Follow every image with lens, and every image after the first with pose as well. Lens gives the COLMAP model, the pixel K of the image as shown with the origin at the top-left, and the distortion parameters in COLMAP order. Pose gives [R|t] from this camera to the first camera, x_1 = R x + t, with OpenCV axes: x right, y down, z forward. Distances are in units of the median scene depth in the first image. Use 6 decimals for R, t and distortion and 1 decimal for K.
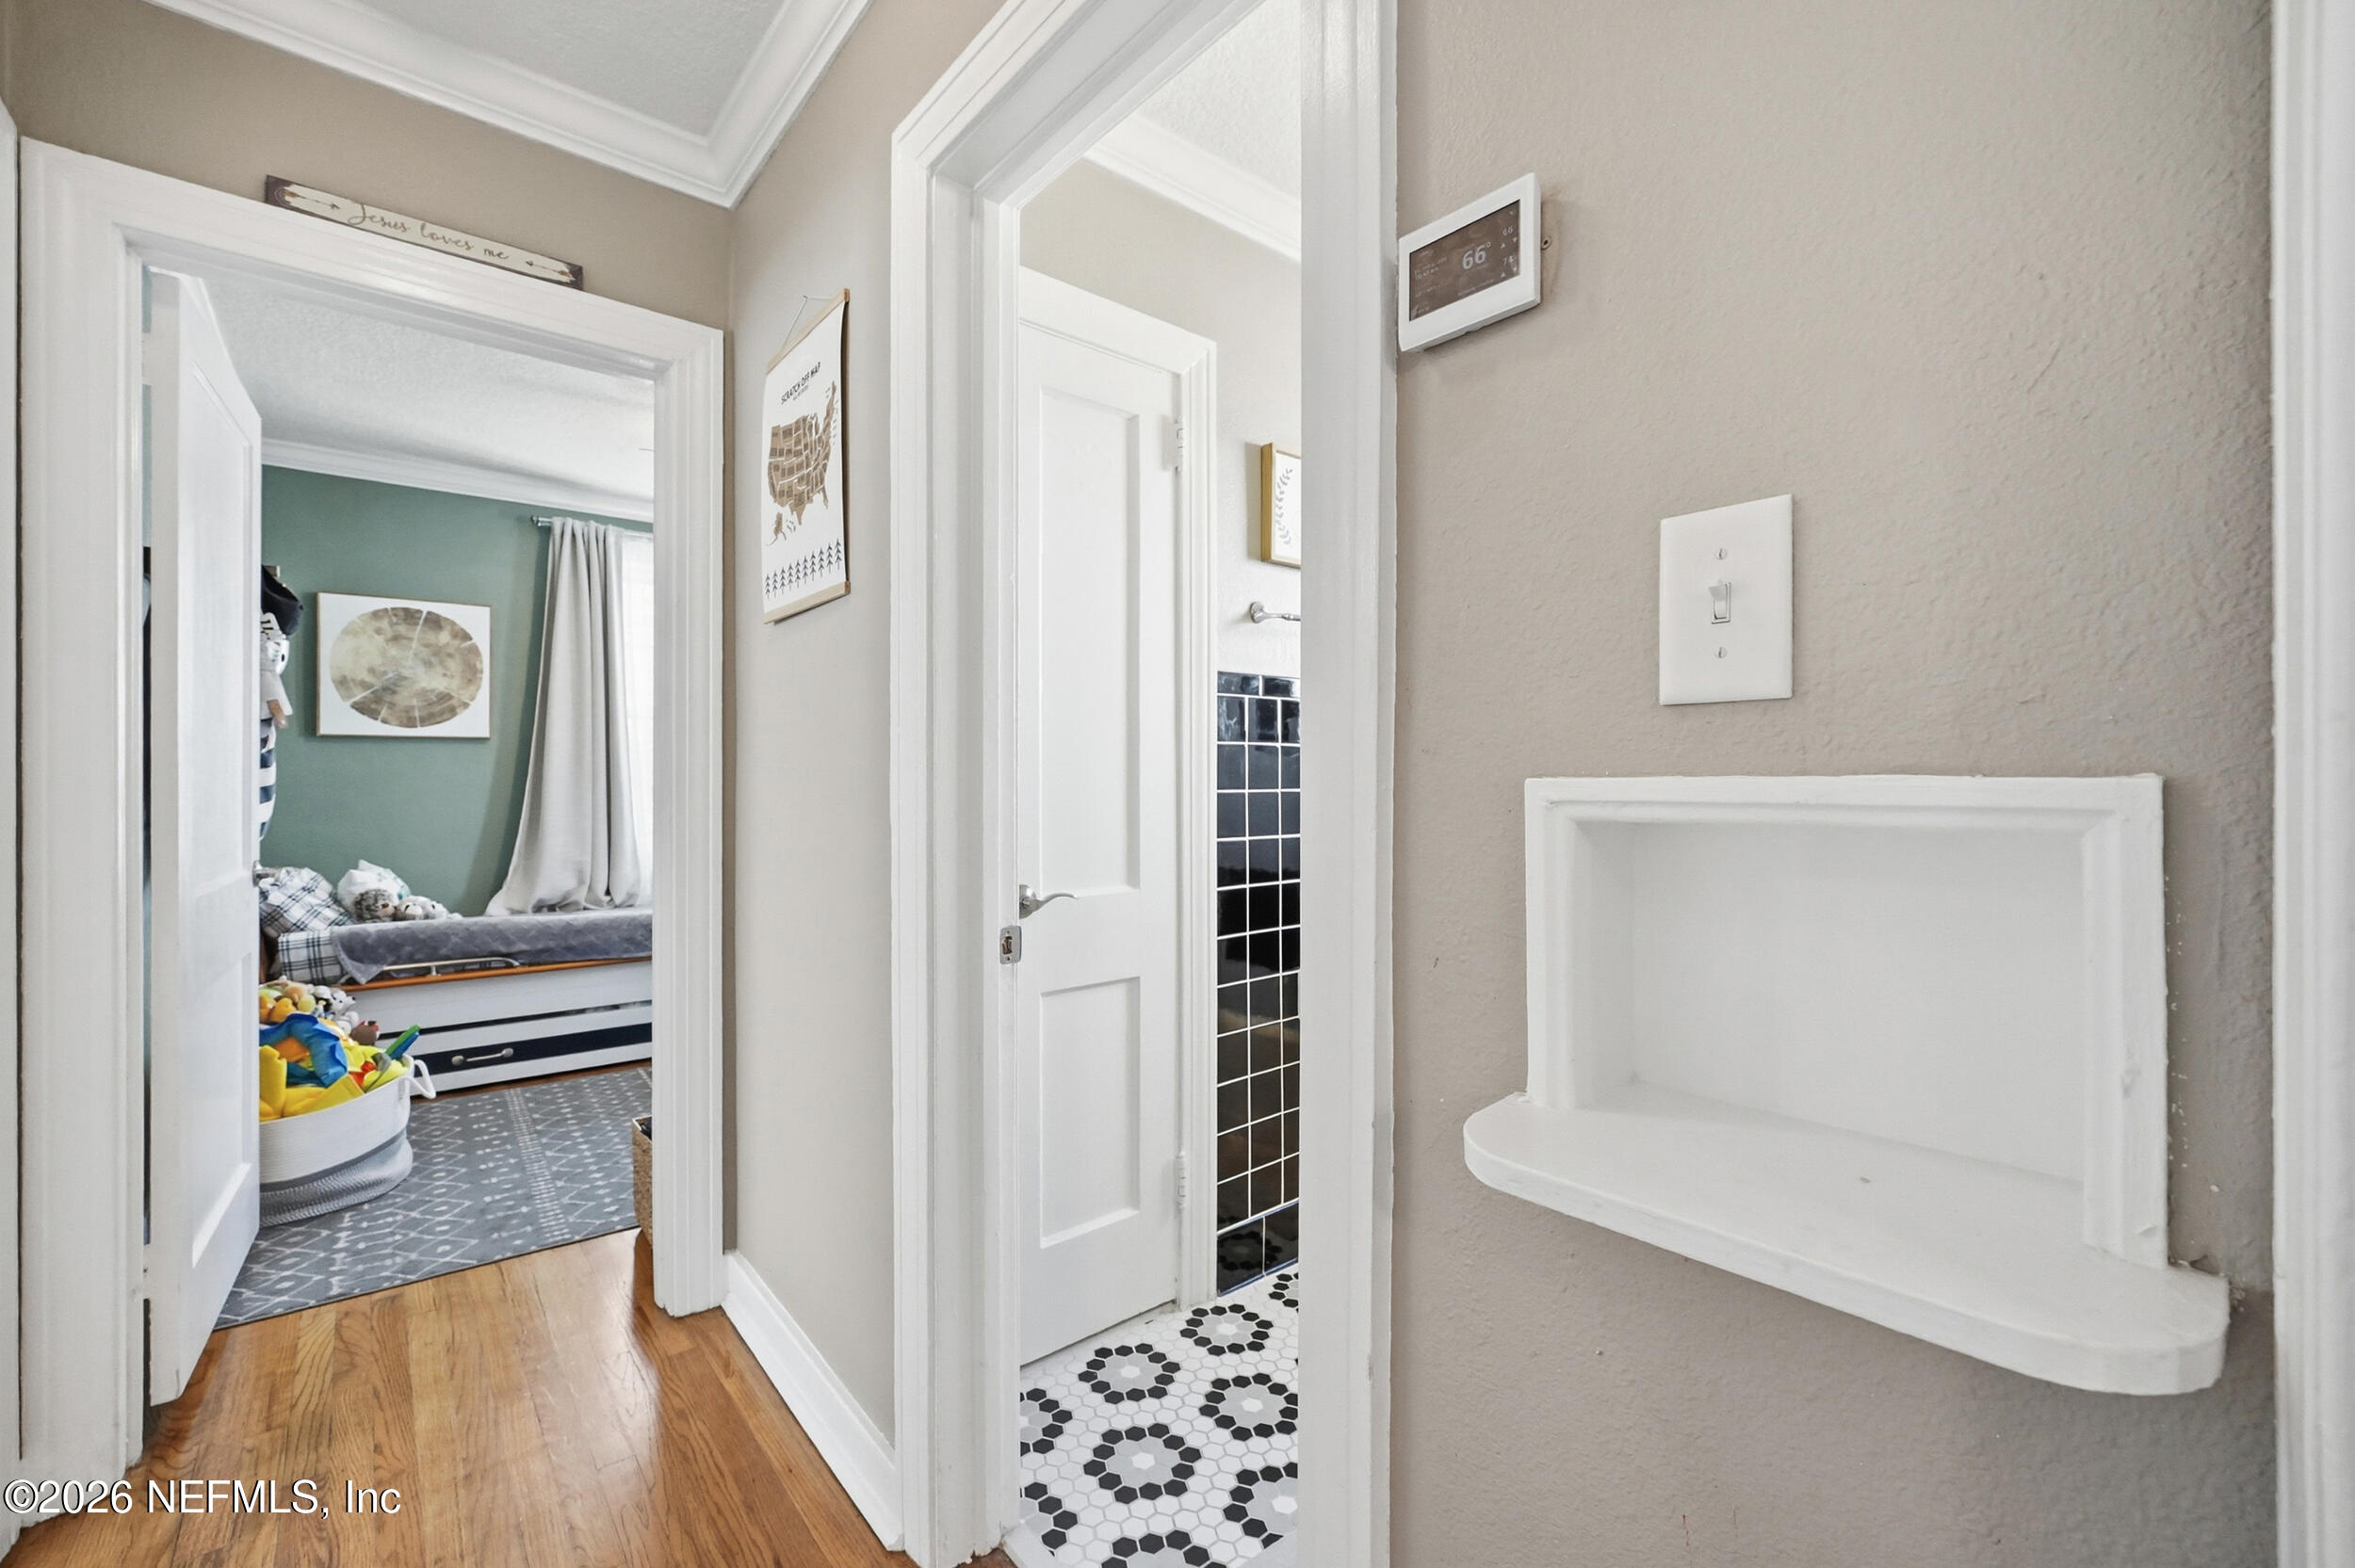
lens RADIAL K [[977.3, 0, 1171.3], [0, 977.3, 779.2], [0, 0, 1]] dist [-0.004756, 0.001039]
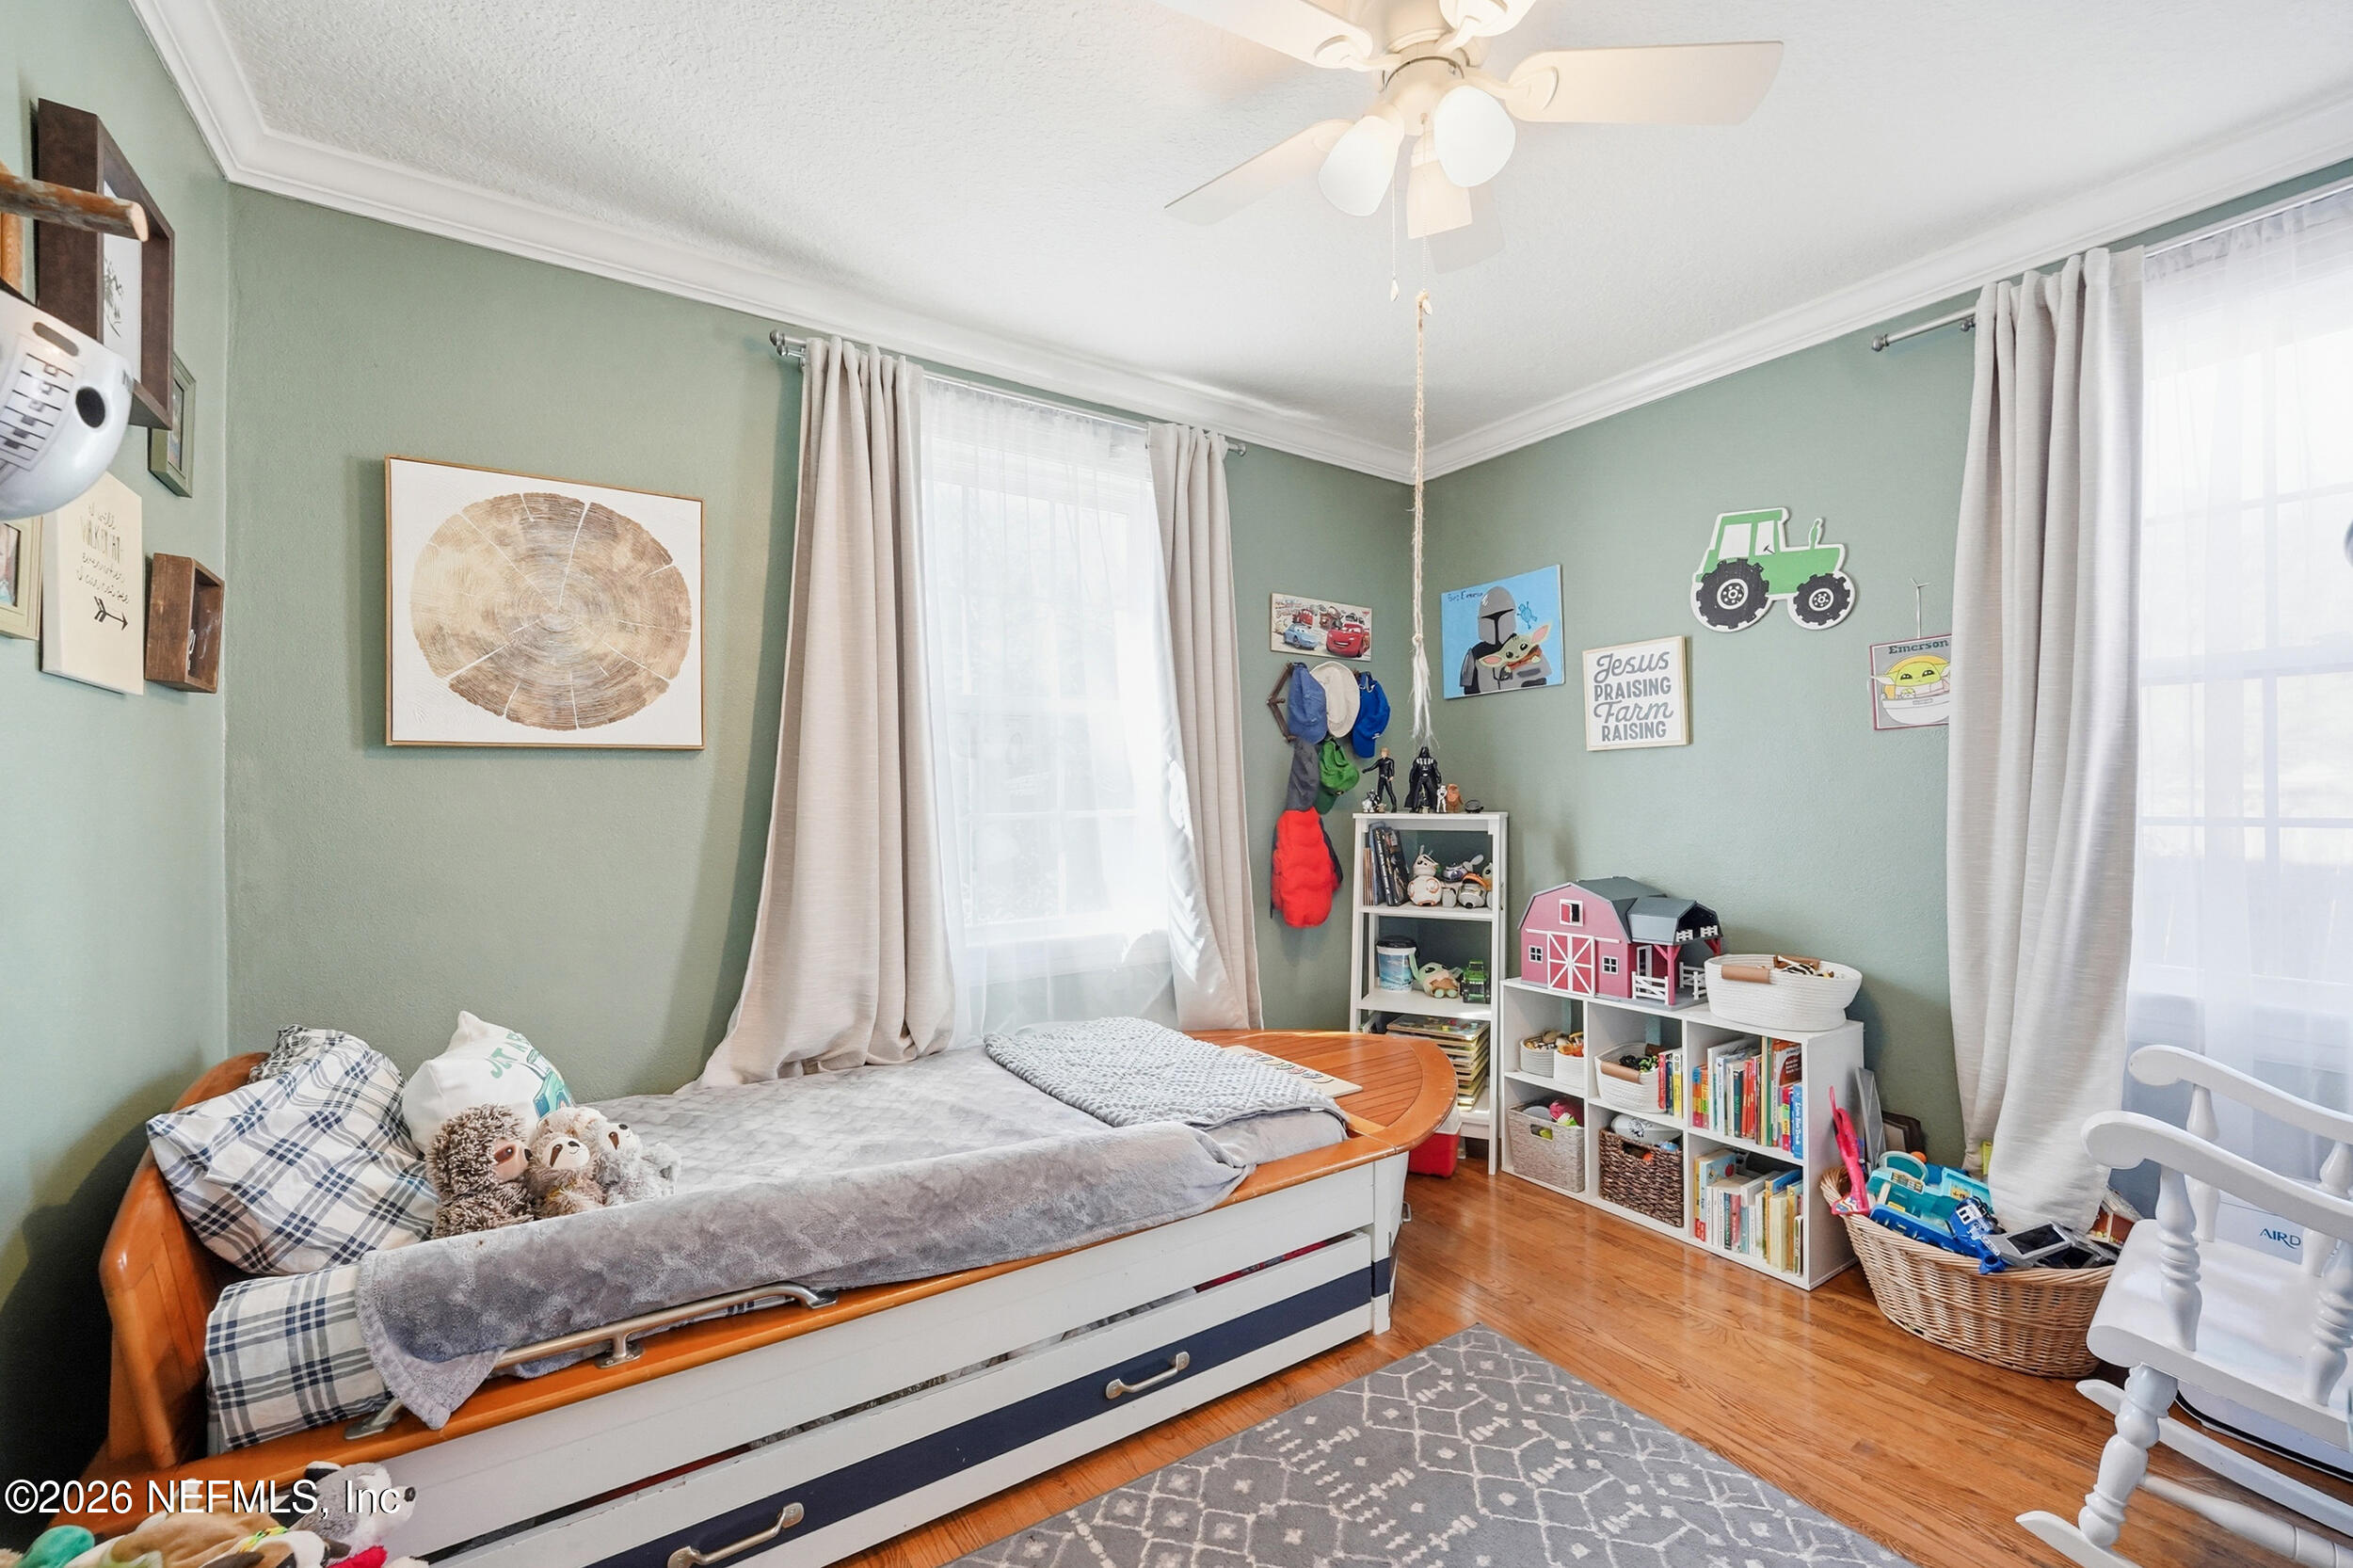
lens RADIAL K [[976.6, 0, 1183.7], [0, 976.6, 793.4], [0, 0, 1]] dist [-0.004756, 0.001039]
pose [[0.995275, -0.009132, -0.096661, -0.405761], [0.008702, 0.999950, -0.004877, -0.013351], [0.096701, 0.004013, 0.995305, 0.521420]]
